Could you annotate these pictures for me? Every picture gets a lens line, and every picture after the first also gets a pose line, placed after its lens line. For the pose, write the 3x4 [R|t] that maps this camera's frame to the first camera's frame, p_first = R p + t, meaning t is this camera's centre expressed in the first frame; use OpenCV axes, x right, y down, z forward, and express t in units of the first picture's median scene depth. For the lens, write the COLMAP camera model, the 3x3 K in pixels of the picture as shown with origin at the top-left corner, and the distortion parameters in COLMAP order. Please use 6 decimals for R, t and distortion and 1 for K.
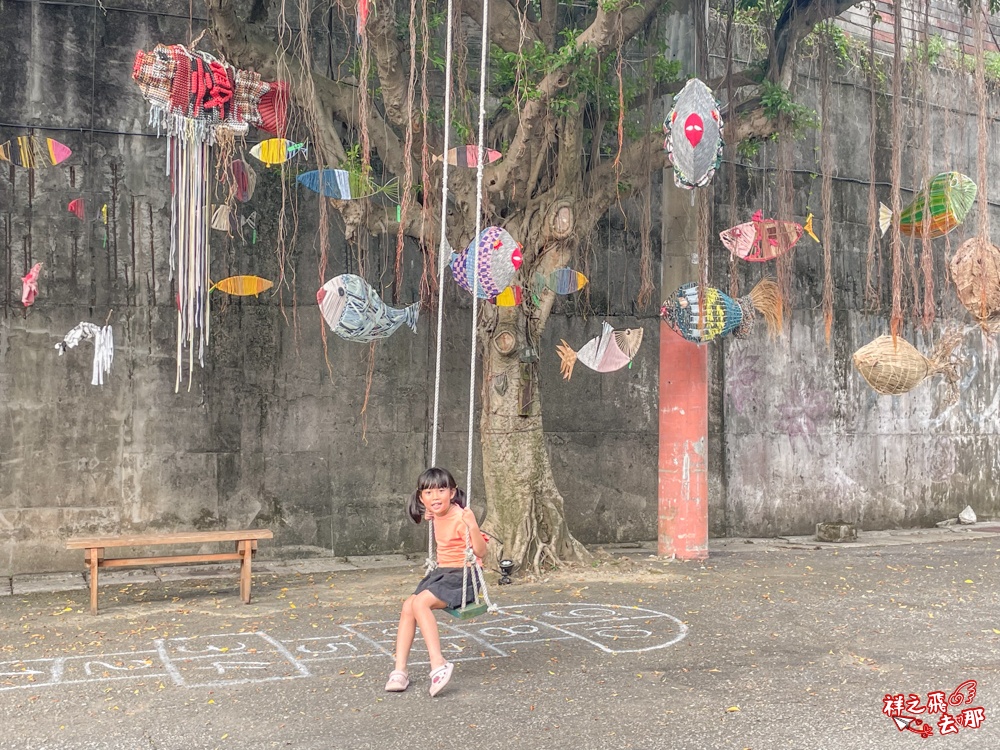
lens RADIAL K [[1259.3, 0, 500.2], [0, 1259.3, 375.1], [0, 0, 1]] dist [0.084598, 0.000000]
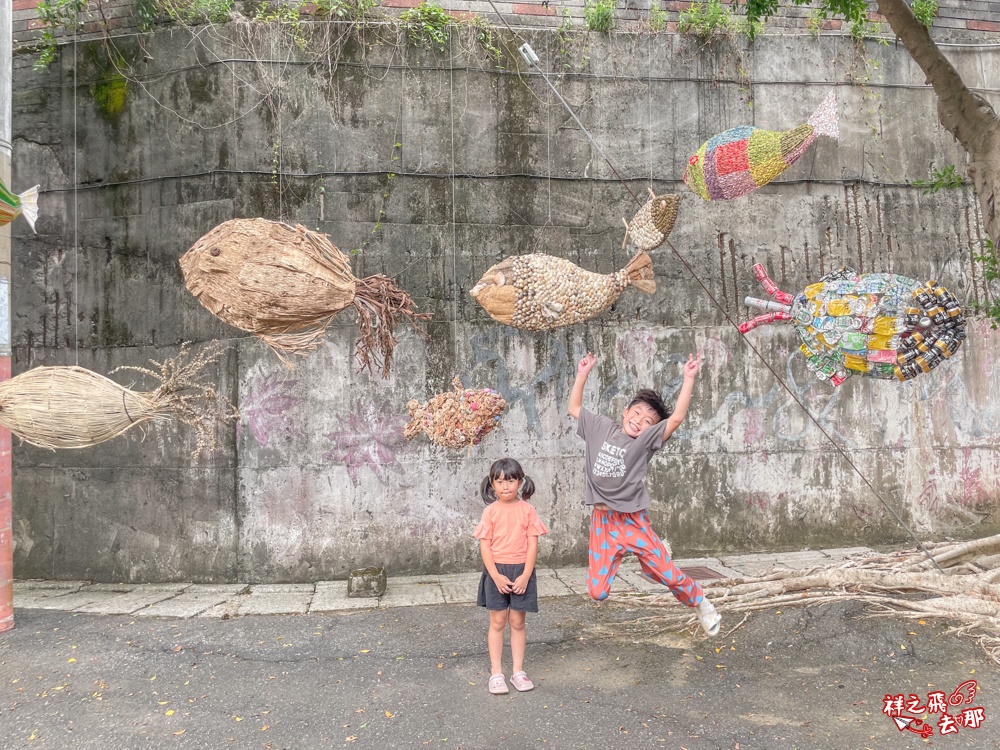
lens RADIAL K [[754.1, 0, 499.8], [0, 754.1, 369.8], [0, 0, 1]] dist [0.074584, -0.008629]
pose [[0.888864, -0.037412, -0.456642, 0.565839], [0.040205, 0.999185, -0.003602, -0.014547], [0.456405, -0.015158, 0.889643, 0.561706]]
